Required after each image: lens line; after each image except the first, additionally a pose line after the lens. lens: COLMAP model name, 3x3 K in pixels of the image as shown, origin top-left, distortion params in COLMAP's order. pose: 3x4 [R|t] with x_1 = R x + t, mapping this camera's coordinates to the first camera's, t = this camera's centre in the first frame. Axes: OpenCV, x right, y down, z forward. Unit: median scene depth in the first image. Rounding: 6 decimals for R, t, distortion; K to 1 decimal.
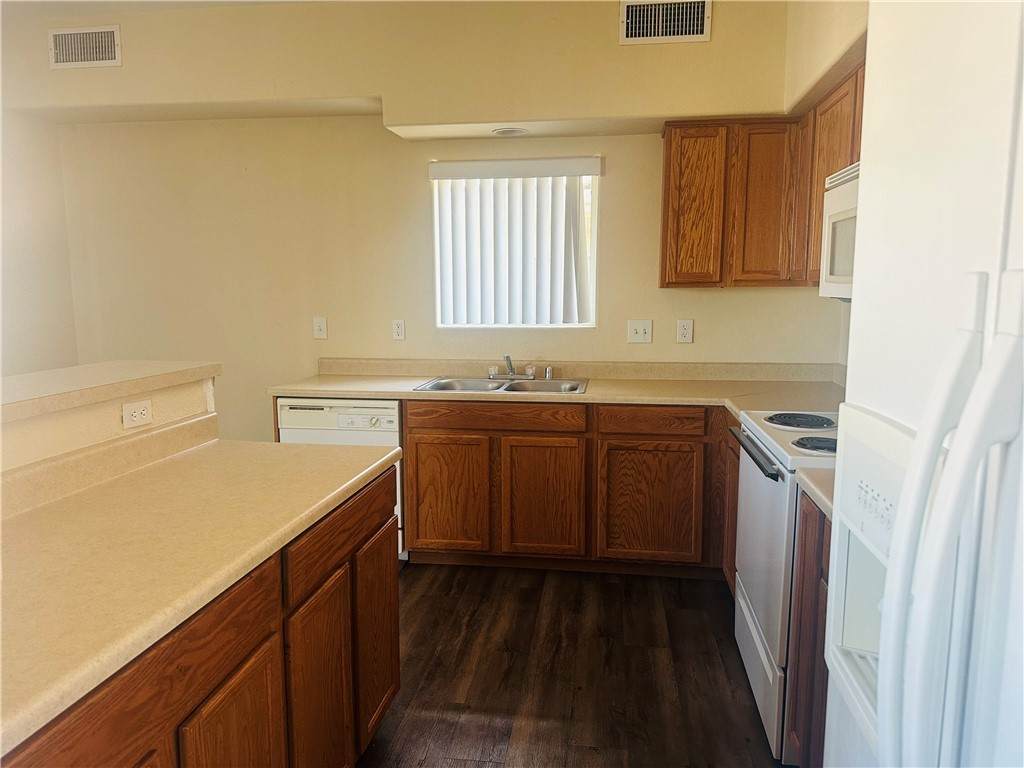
lens RADIAL K [[714.7, 0, 512.0], [0, 714.7, 384.0], [0, 0, 1]] dist [0.132111, -0.231264]
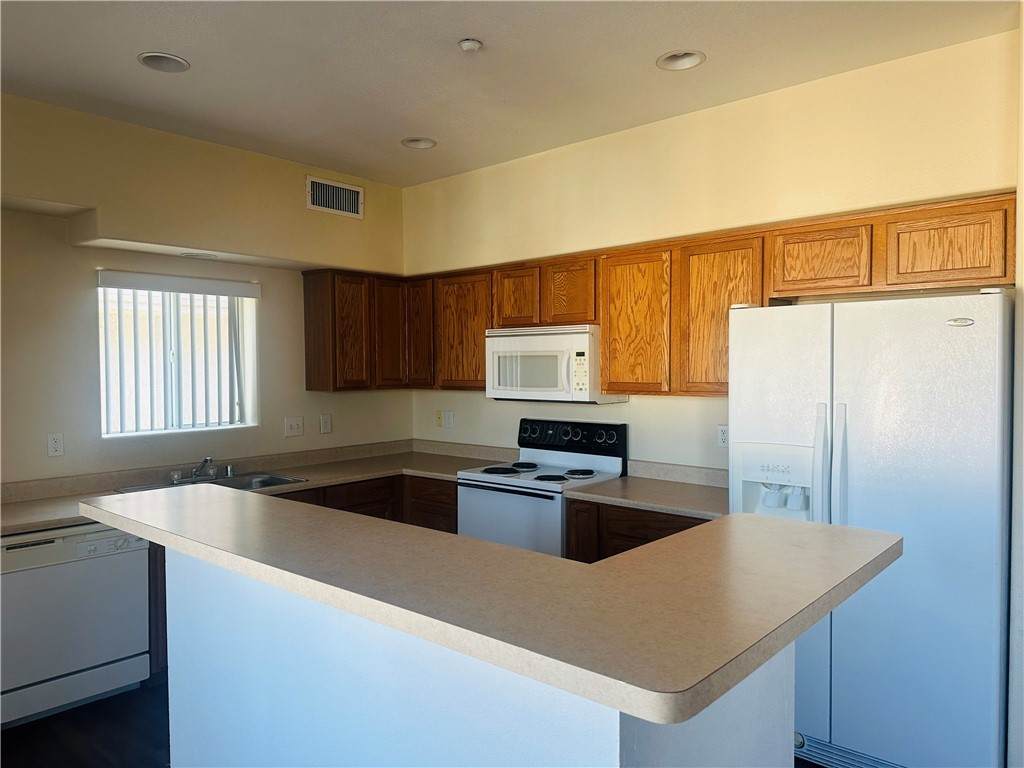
lens RADIAL K [[714.7, 0, 512.0], [0, 714.7, 384.0], [0, 0, 1]] dist [0.132111, -0.231264]
pose [[0.539250, -0.023392, 0.841821, -0.699818], [0.117173, 0.991975, -0.047494, -0.047564], [-0.833954, 0.124249, 0.537664, 0.034422]]
